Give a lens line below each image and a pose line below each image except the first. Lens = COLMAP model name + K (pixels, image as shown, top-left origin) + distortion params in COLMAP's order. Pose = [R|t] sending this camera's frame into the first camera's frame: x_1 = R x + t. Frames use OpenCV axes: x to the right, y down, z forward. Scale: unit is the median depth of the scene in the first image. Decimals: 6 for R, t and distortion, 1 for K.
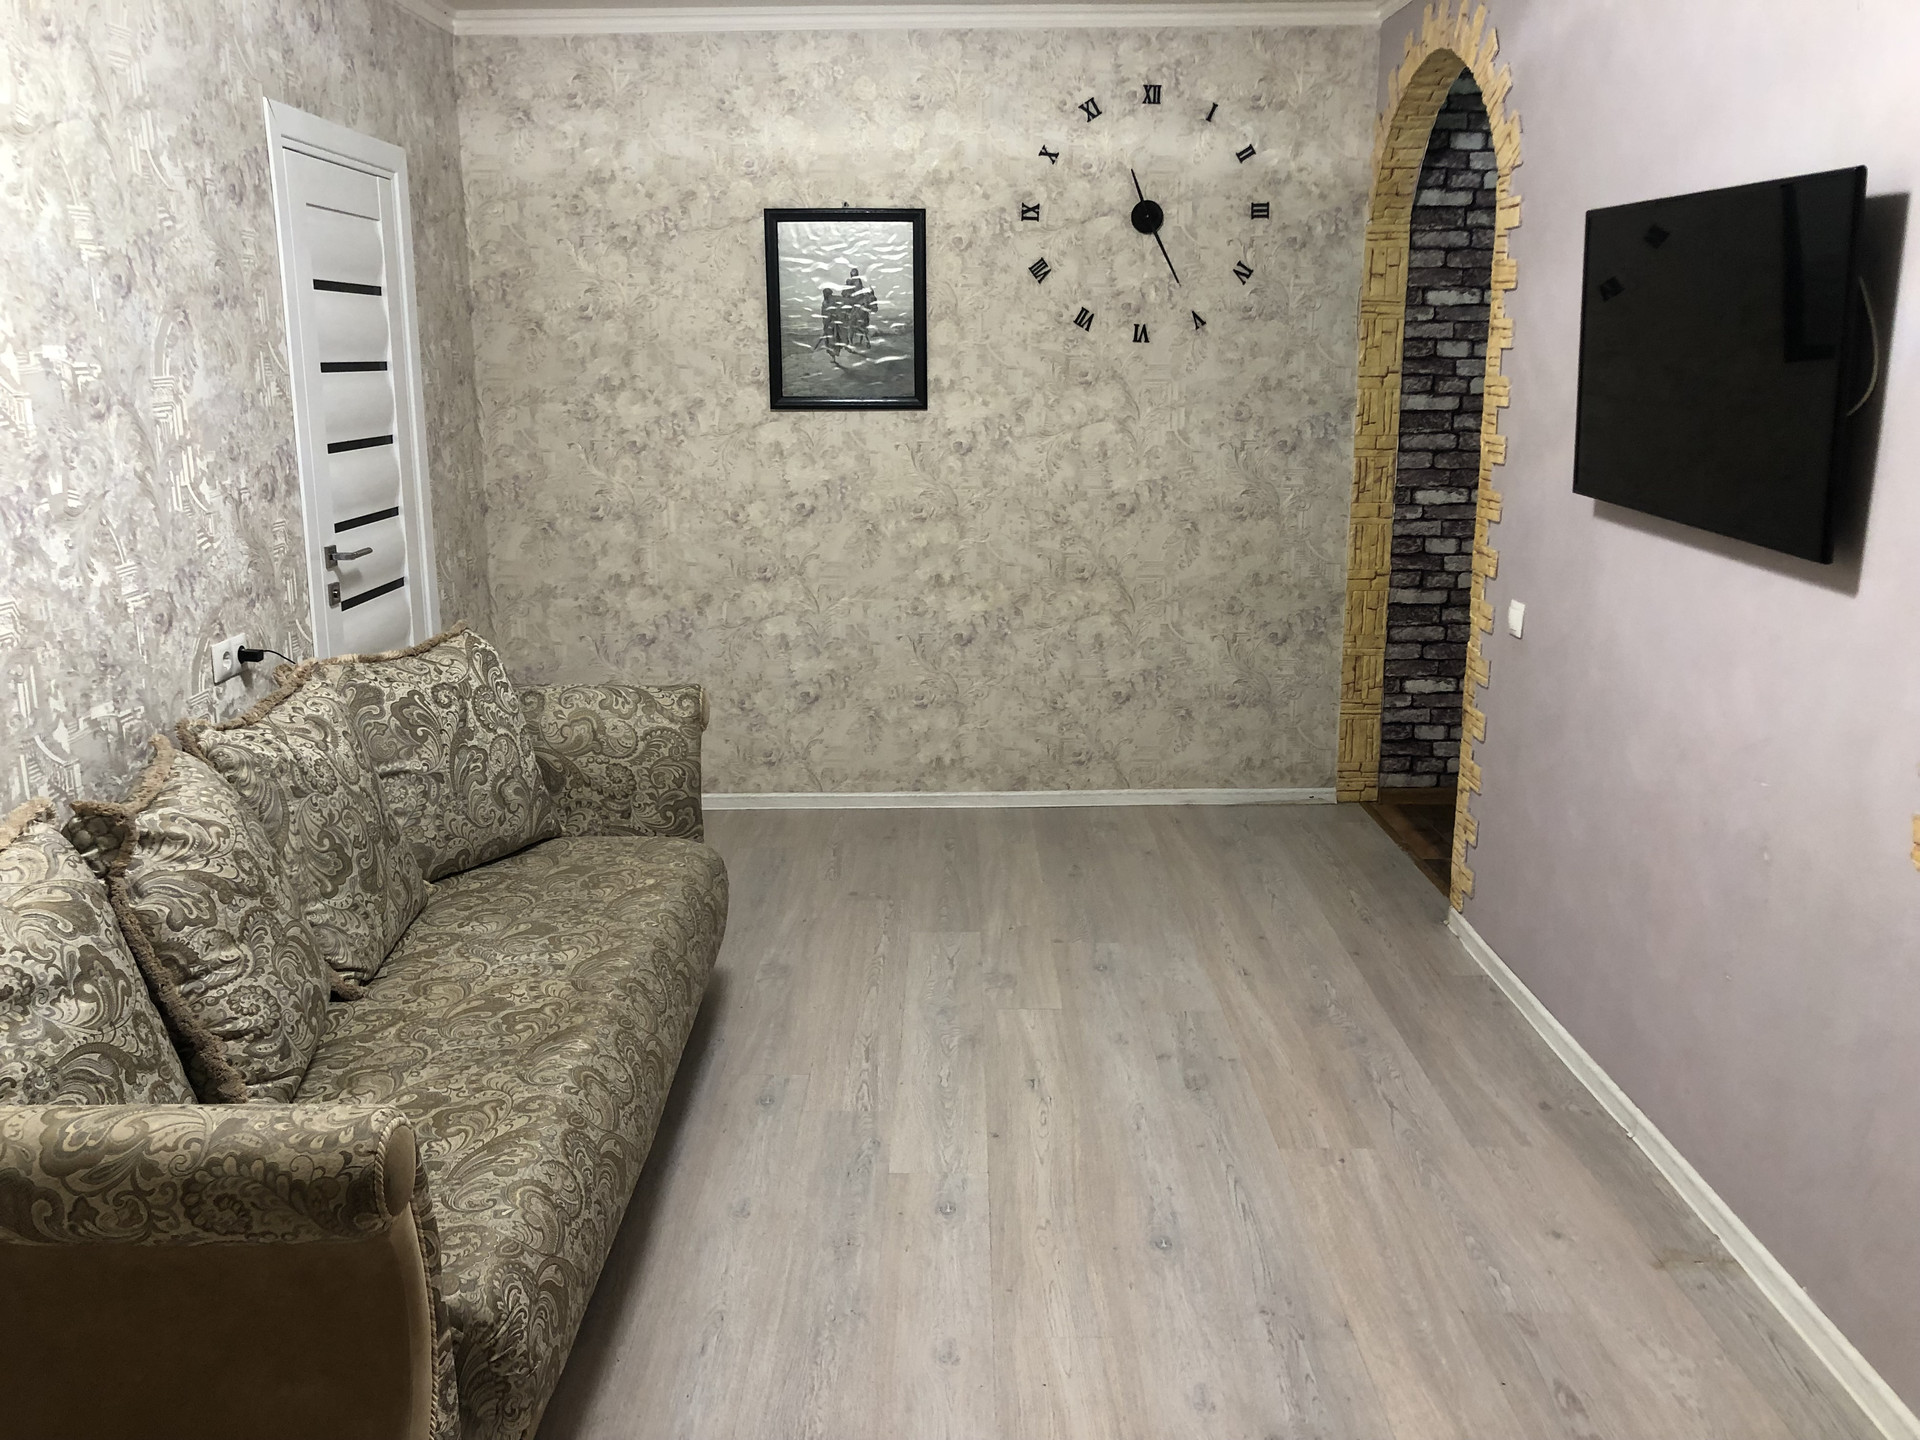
lens RADIAL K [[1546.4, 0, 960.0], [0, 1546.4, 720.0], [0, 0, 1]] dist [0.006136, 0.001906]
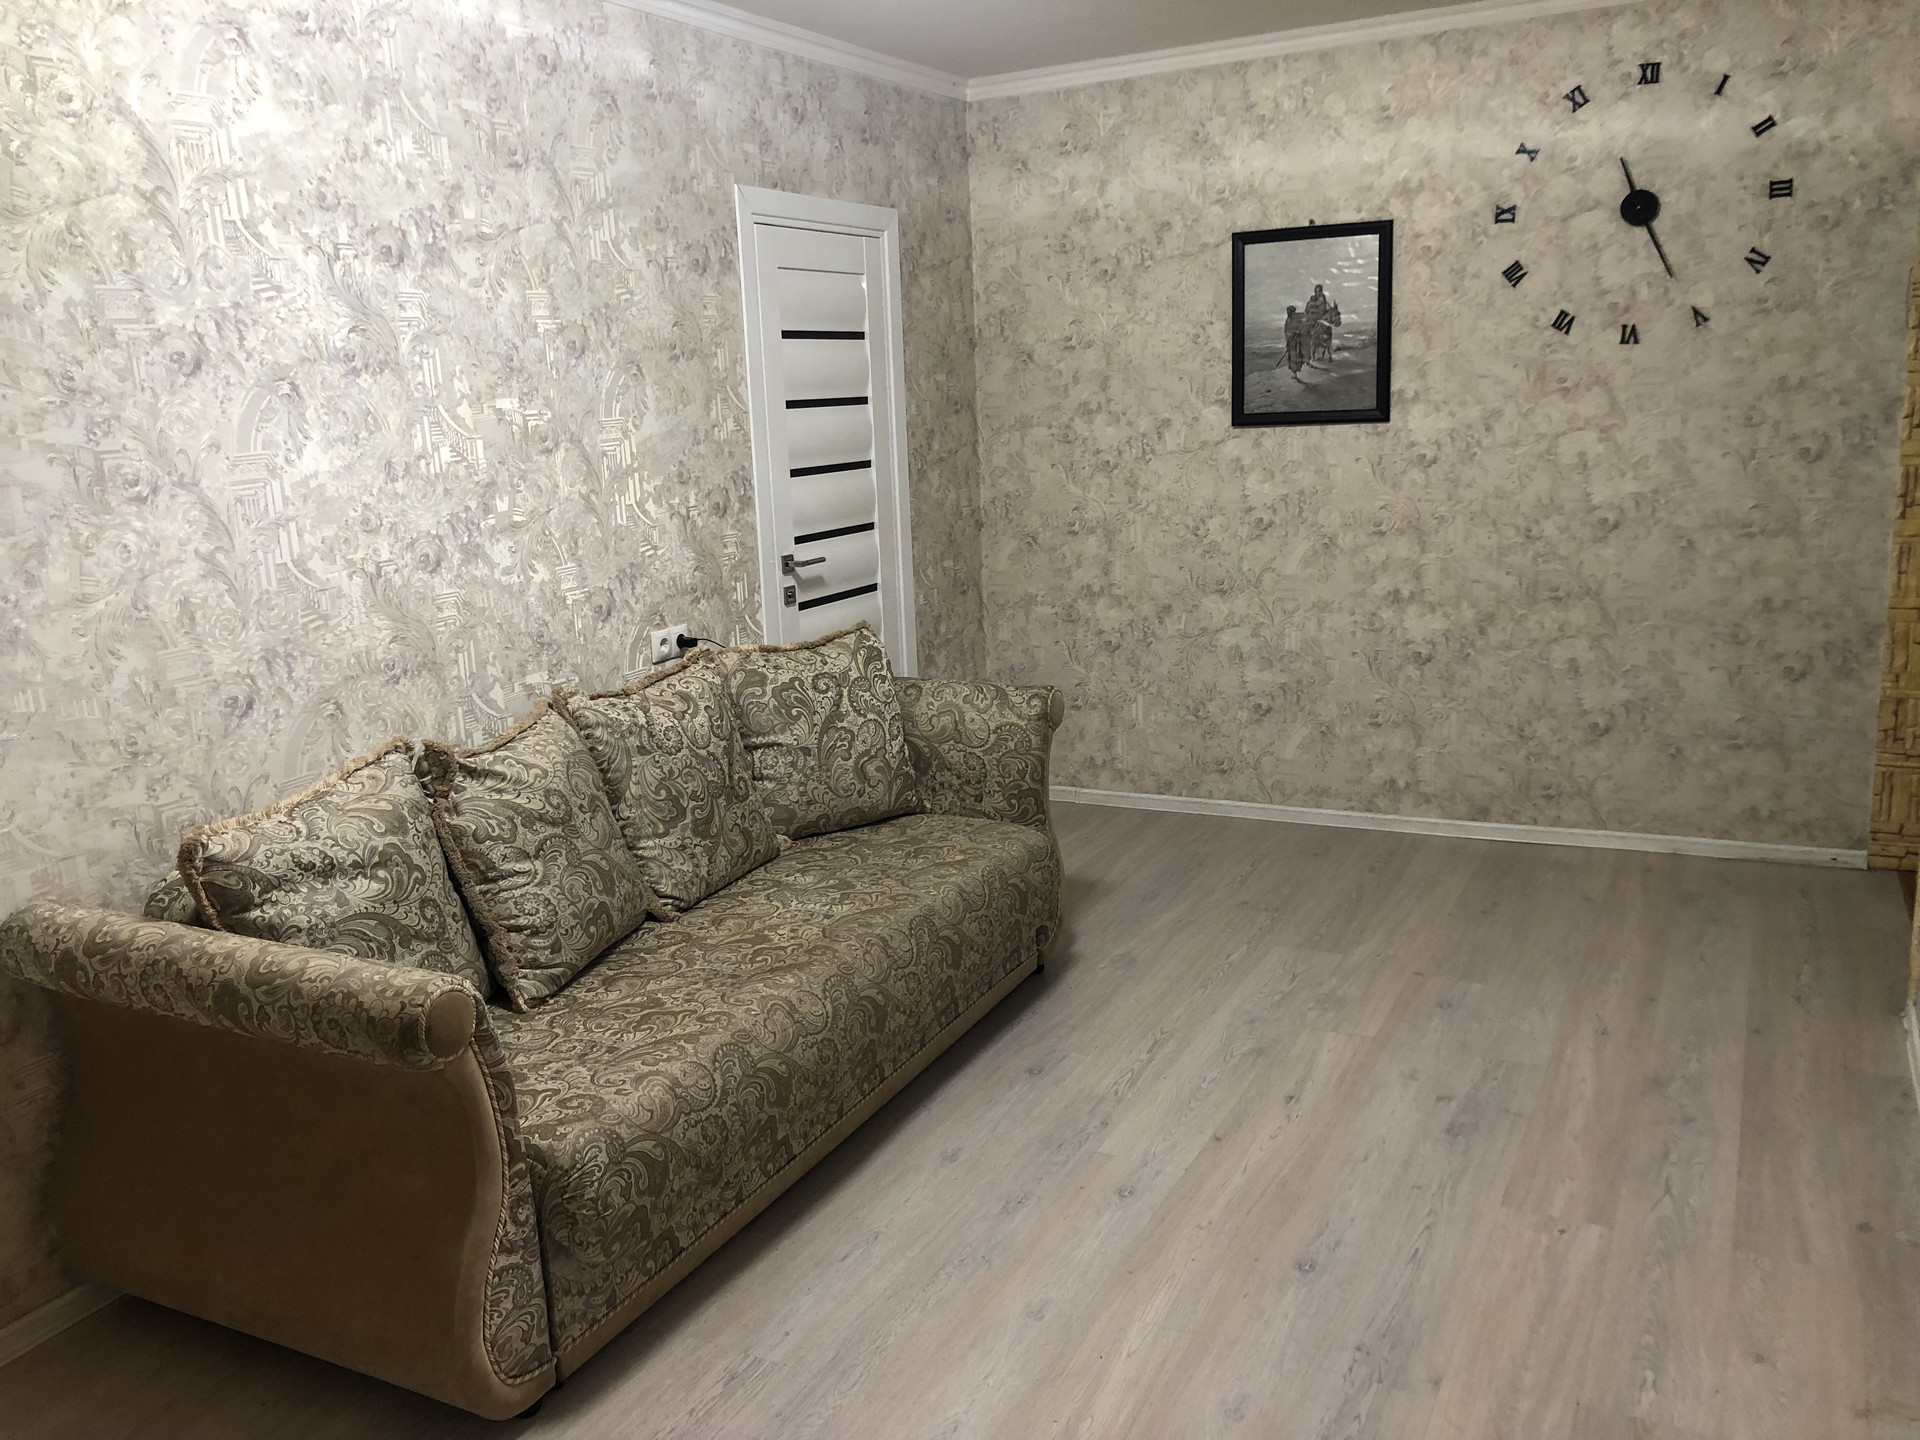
lens RADIAL K [[1547.1, 0, 960.0], [0, 1547.1, 720.0], [0, 0, 1]] dist [0.037433, -0.052316]
pose [[0.890208, 0.061554, -0.451376, 0.267776], [-0.065386, 0.997835, 0.007121, -0.002725], [0.450837, 0.023175, 0.892306, 0.002344]]
